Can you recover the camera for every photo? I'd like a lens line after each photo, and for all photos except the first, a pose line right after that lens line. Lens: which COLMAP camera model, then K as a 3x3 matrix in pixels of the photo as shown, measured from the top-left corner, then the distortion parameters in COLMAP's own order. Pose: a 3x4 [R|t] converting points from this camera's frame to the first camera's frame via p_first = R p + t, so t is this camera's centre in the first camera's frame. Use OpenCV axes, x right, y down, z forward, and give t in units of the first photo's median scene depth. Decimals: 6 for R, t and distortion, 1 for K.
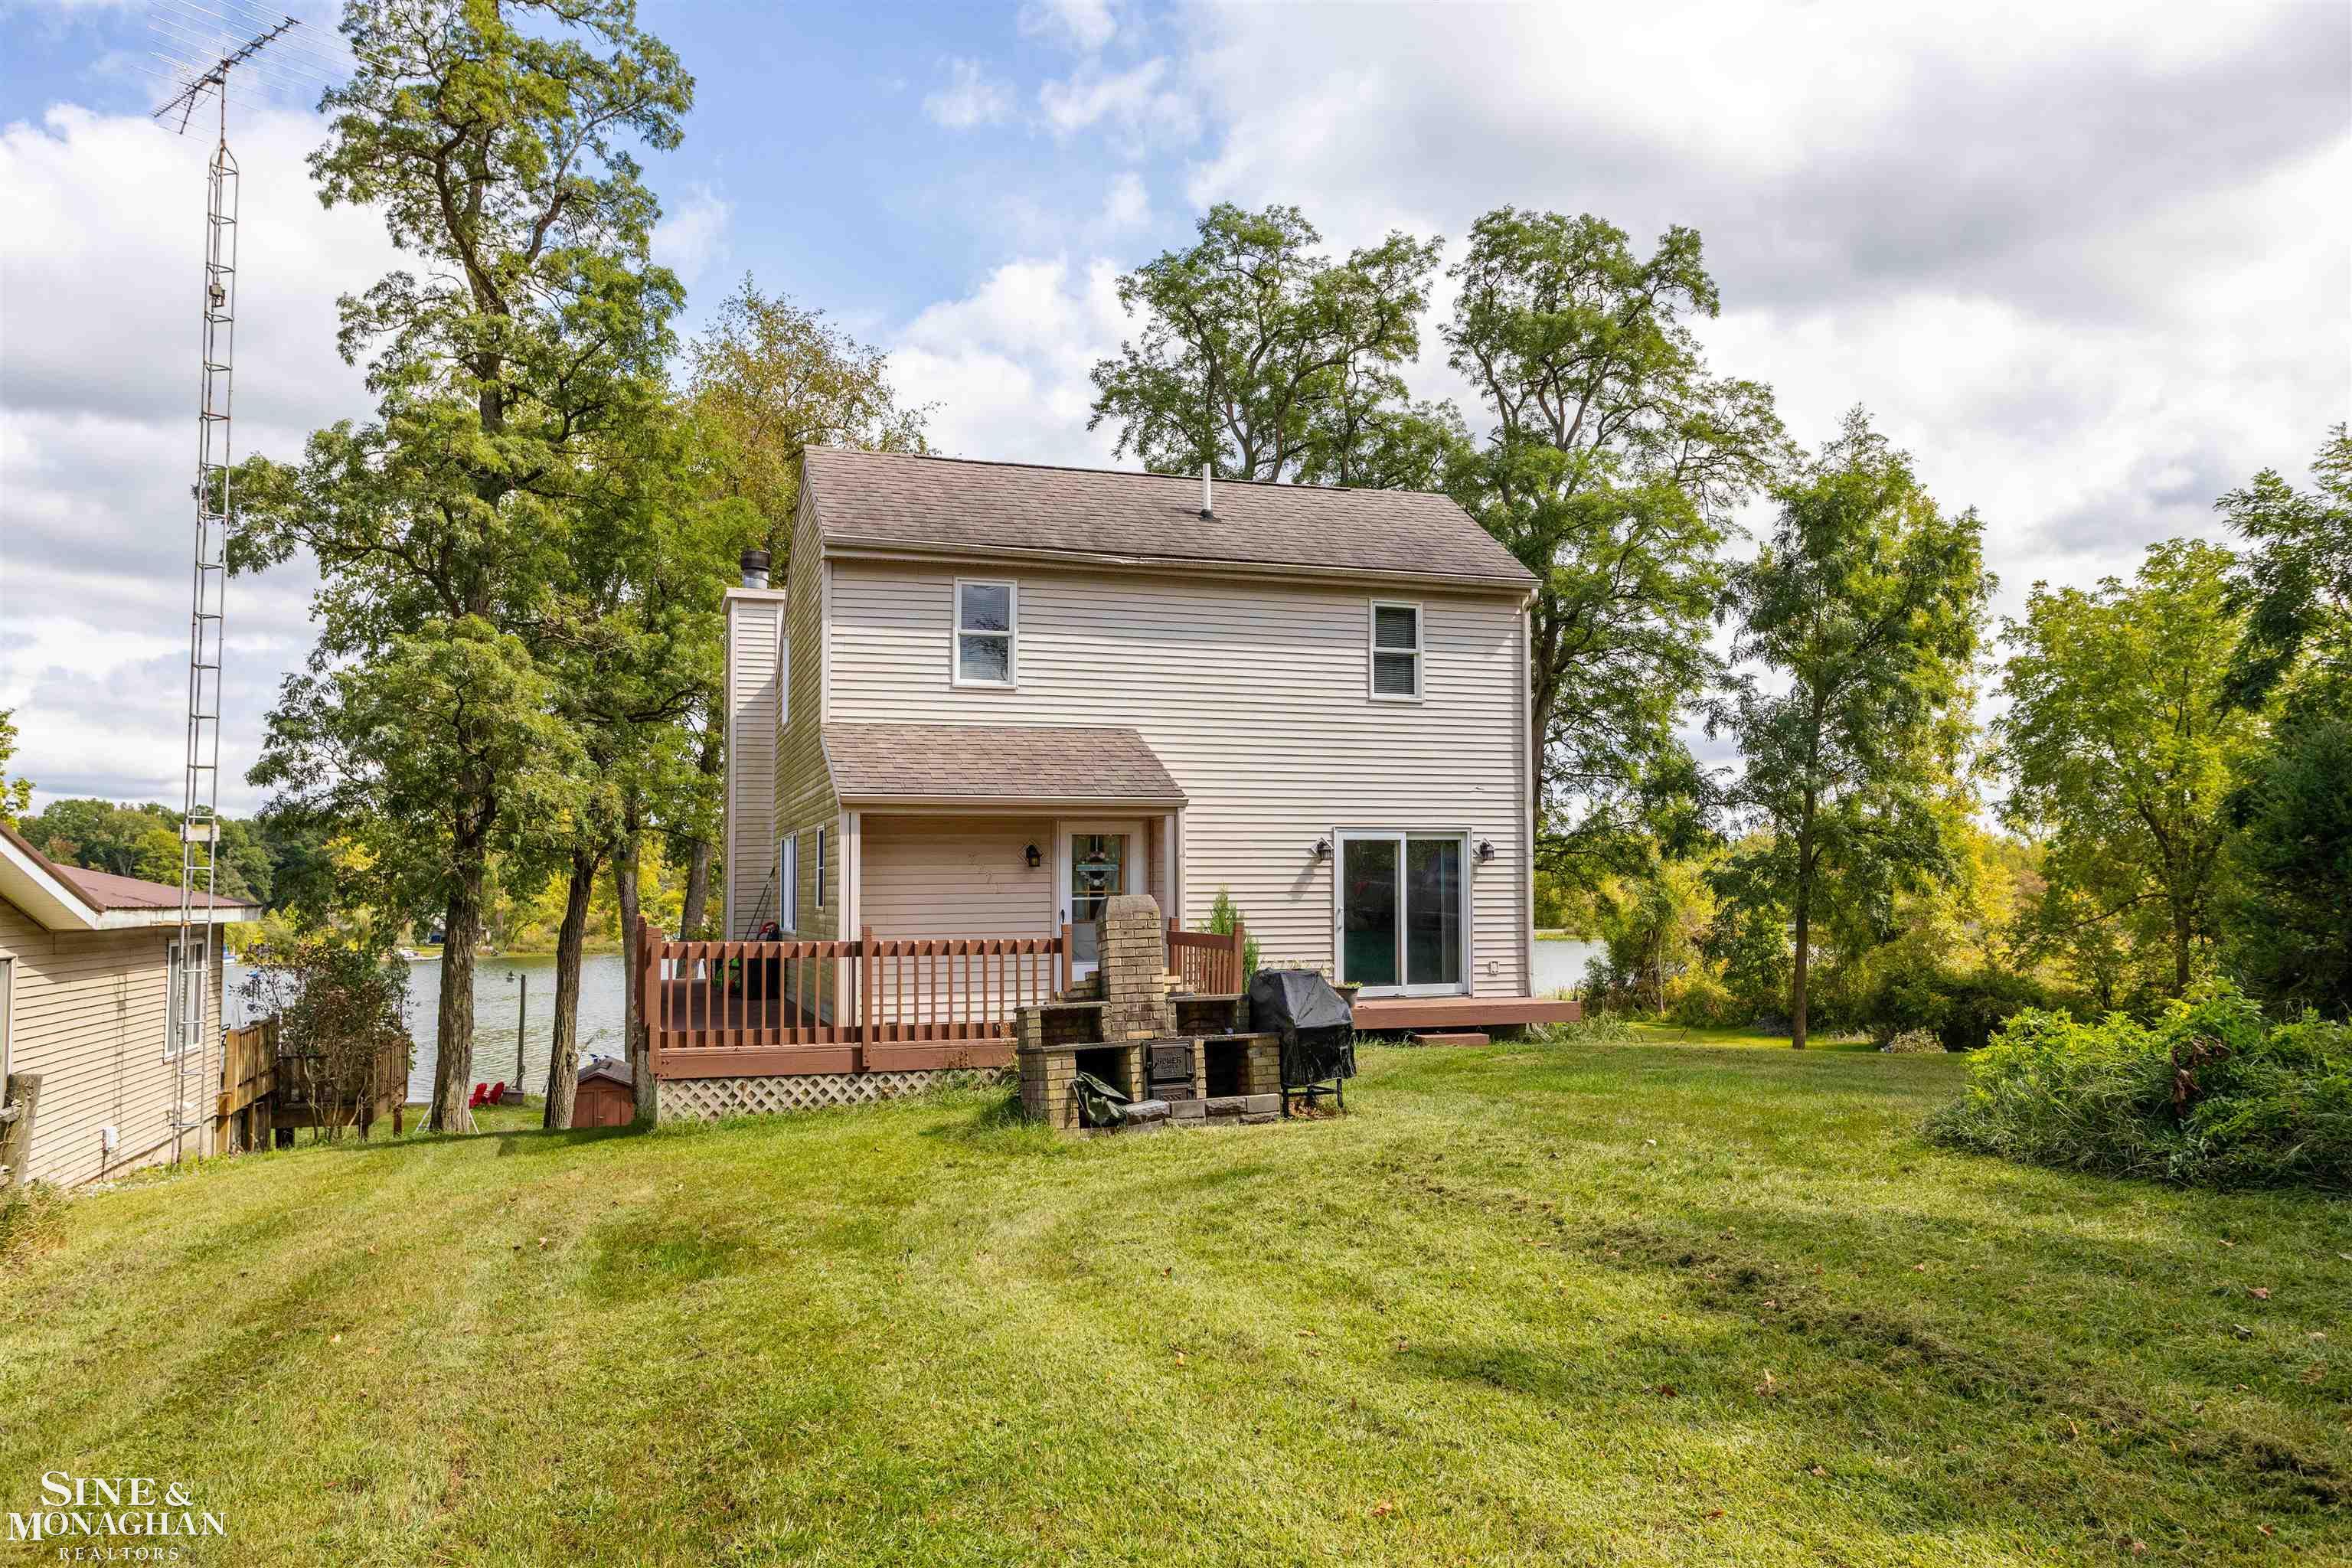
lens RADIAL K [[1683.5, 0, 1176.0], [0, 1683.5, 784.0], [0, 0, 1]] dist [0.001740, 0.000263]
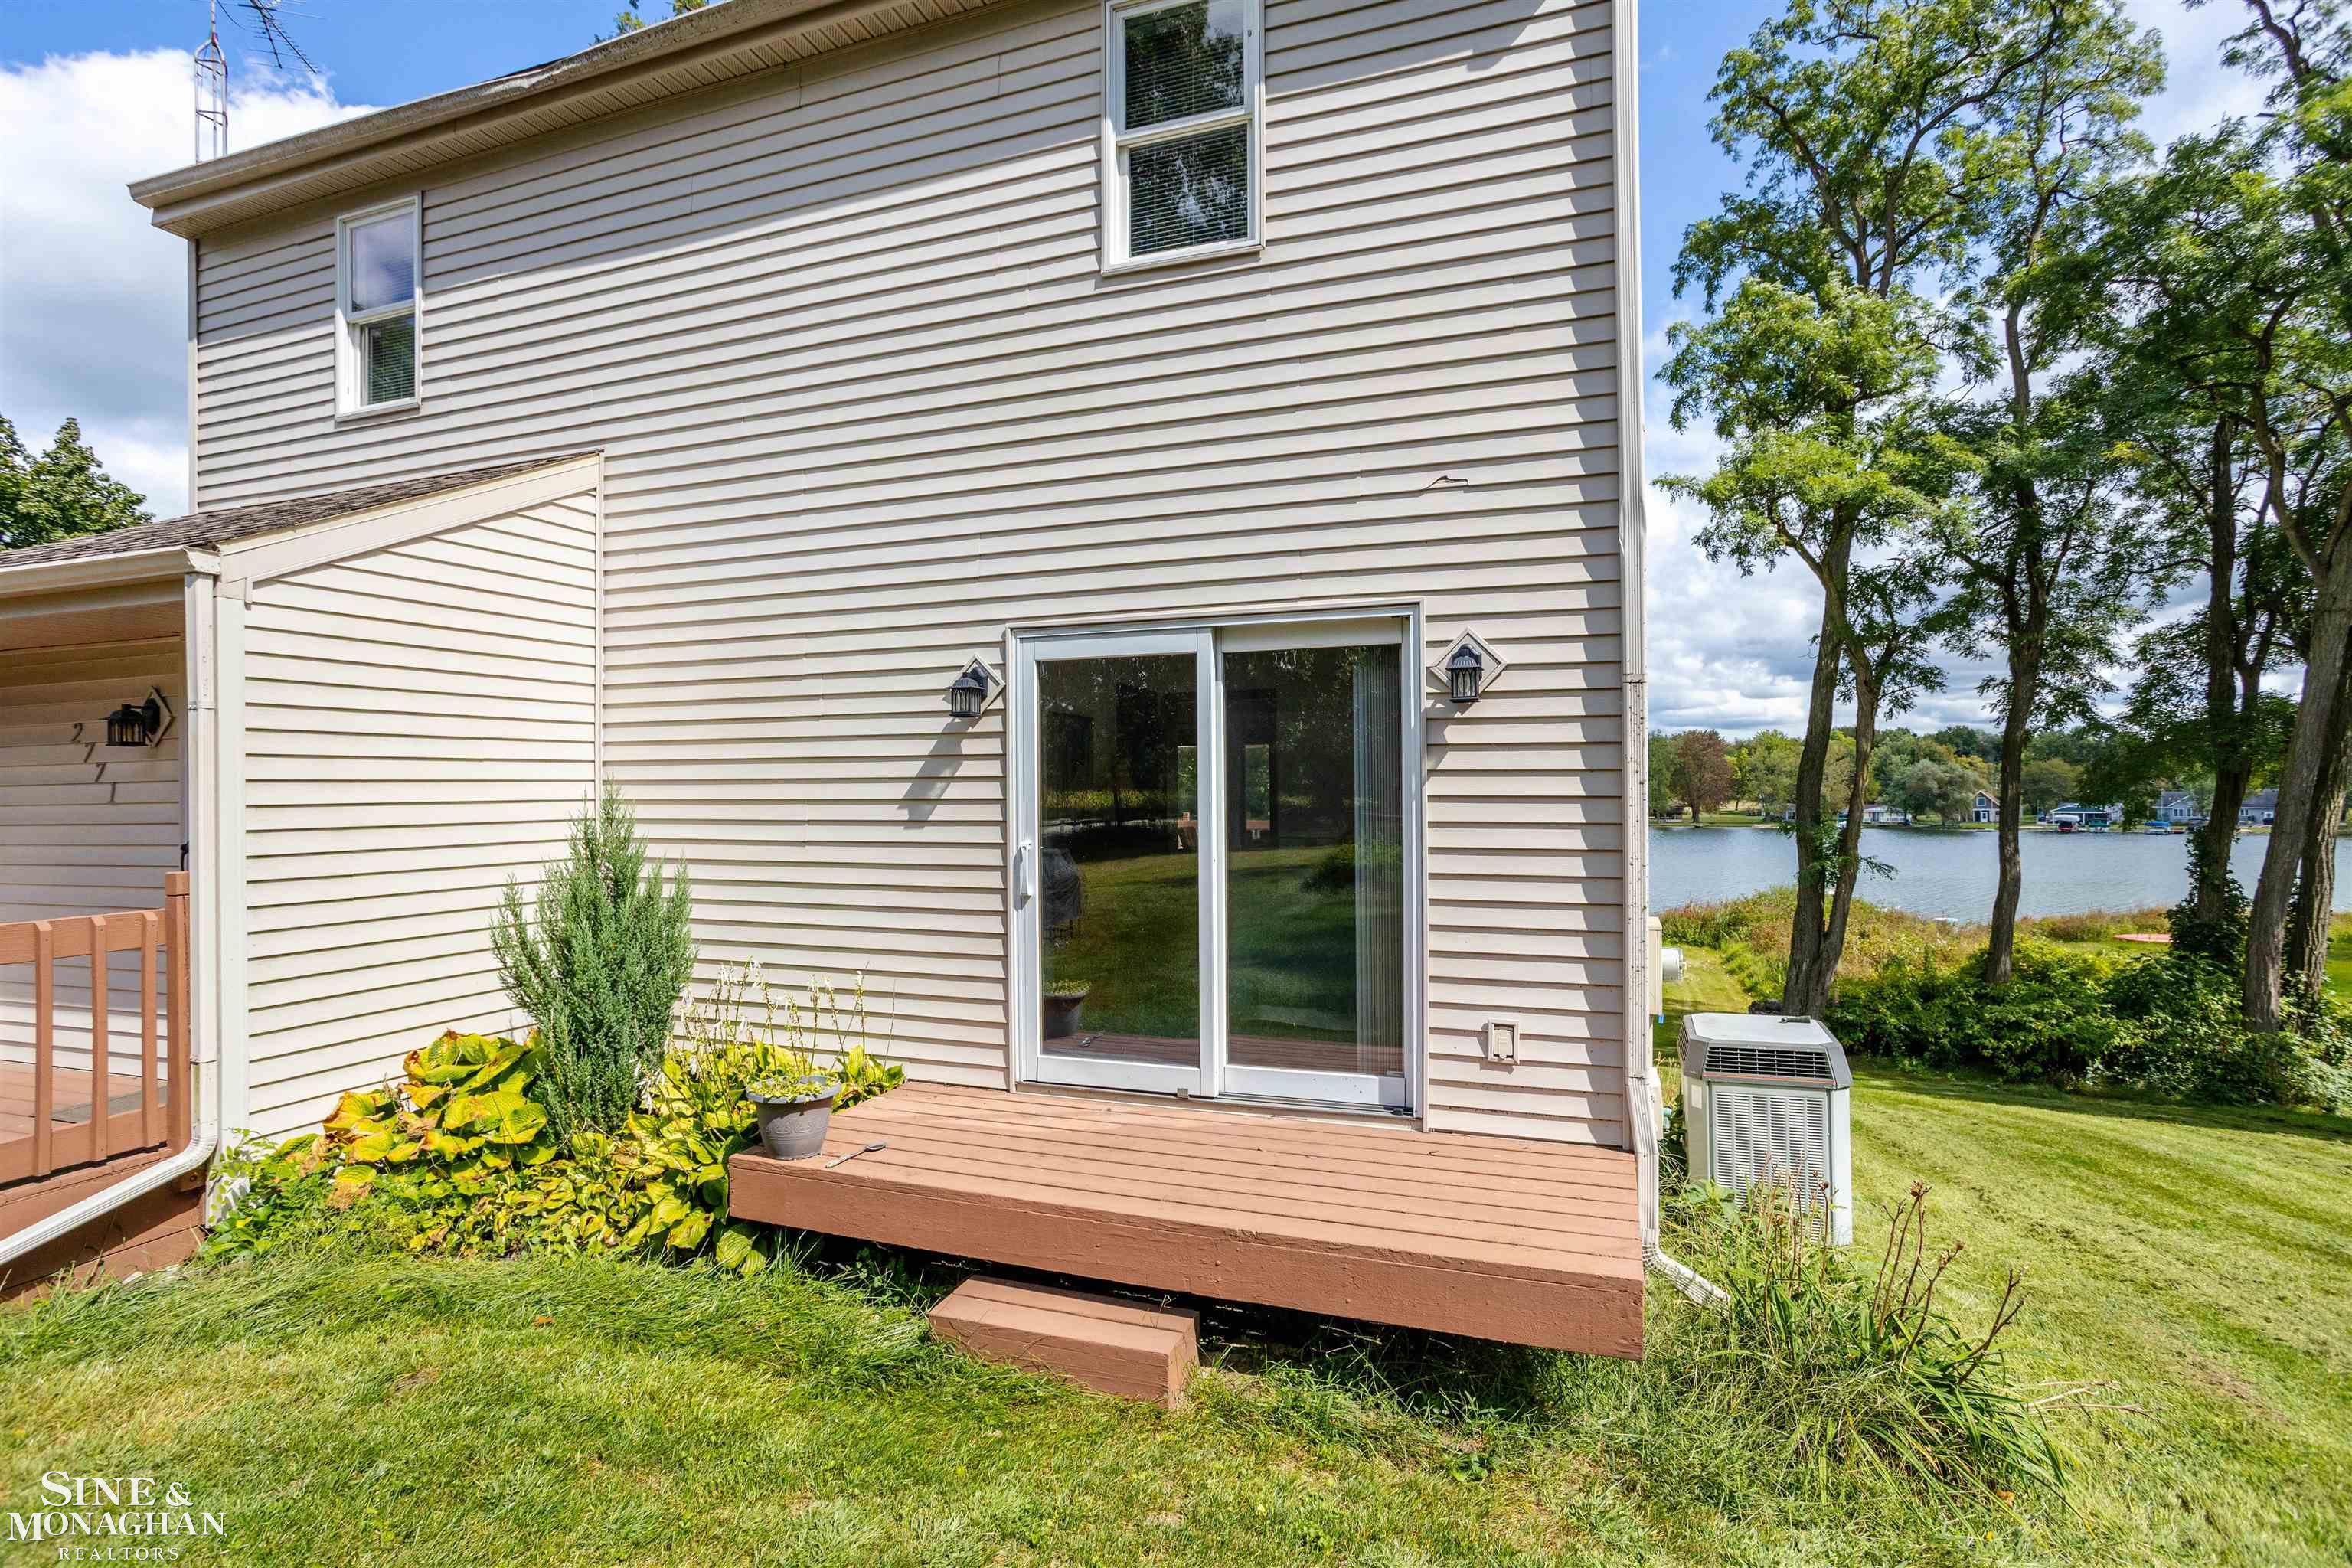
lens RADIAL K [[1083.9, 0, 1176.0], [0, 1083.9, 784.0], [0, 0, 1]] dist [-0.012734, 0.000358]
pose [[0.769993, -0.000142, -0.638052, 0.275092], [0.040175, 0.998027, 0.048261, 0.049194], [0.636786, -0.062794, 0.768480, 0.820466]]
